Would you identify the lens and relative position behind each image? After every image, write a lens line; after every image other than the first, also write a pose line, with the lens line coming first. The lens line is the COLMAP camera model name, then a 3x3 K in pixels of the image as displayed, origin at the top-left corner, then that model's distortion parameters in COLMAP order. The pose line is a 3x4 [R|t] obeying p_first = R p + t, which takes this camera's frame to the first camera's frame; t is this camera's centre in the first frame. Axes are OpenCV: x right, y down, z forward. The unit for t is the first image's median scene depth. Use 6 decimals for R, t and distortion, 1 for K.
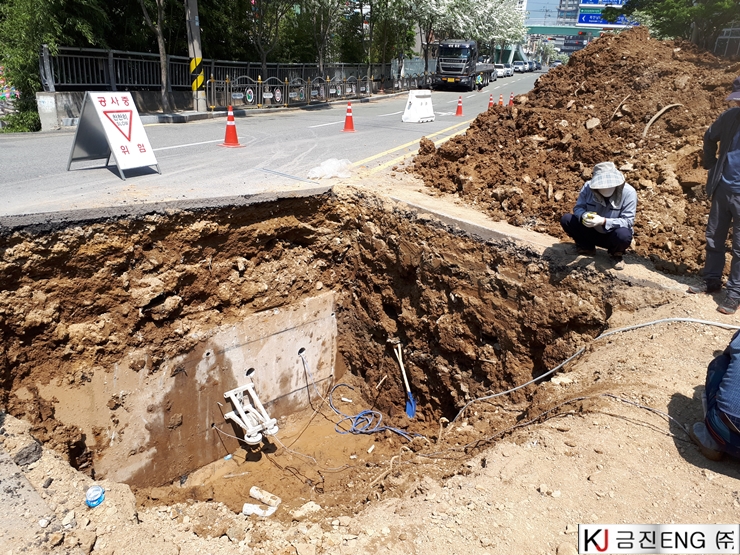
lens RADIAL K [[585.2, 0, 370.0], [0, 585.2, 277.5], [0, 0, 1]] dist [0.146241, -0.352571]
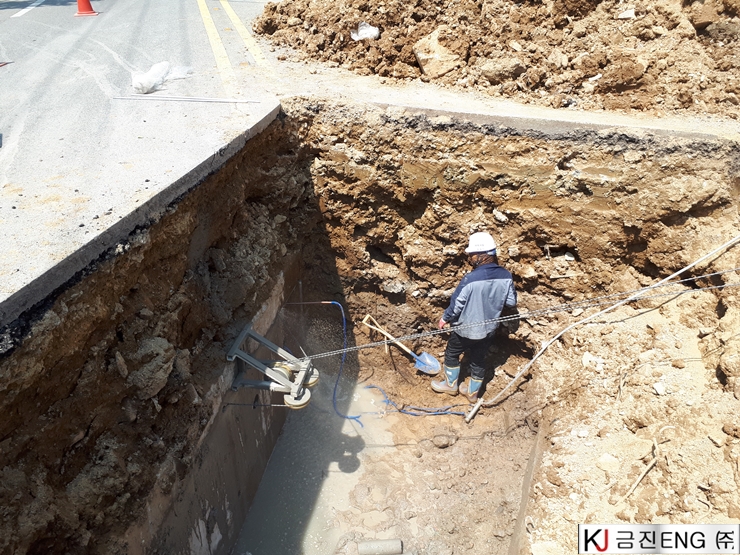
lens RADIAL K [[577.1, 0, 379.8], [0, 577.1, 304.4], [0, 0, 1]] dist [0.005887, -0.034243]
pose [[0.816176, -0.361526, 0.450728, -0.409321], [0.234508, 0.920197, 0.313439, -0.145781], [-0.528075, -0.150122, 0.835823, 0.426875]]
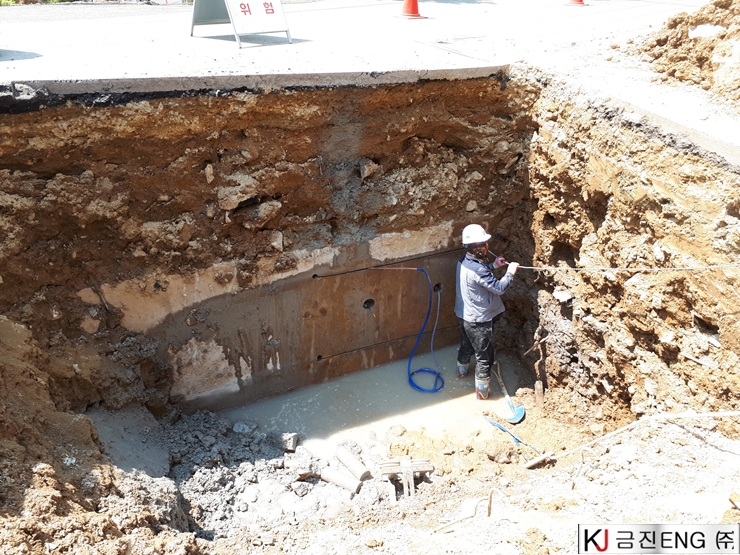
lens RADIAL K [[585.2, 0, 370.0], [0, 585.2, 277.5], [0, 0, 1]] dist [0.146241, -0.352571]
pose [[0.925743, 0.154716, -0.345055, 0.082636], [-0.098041, 0.979470, 0.176143, -0.020843], [0.365223, -0.129233, 0.921906, 0.305400]]
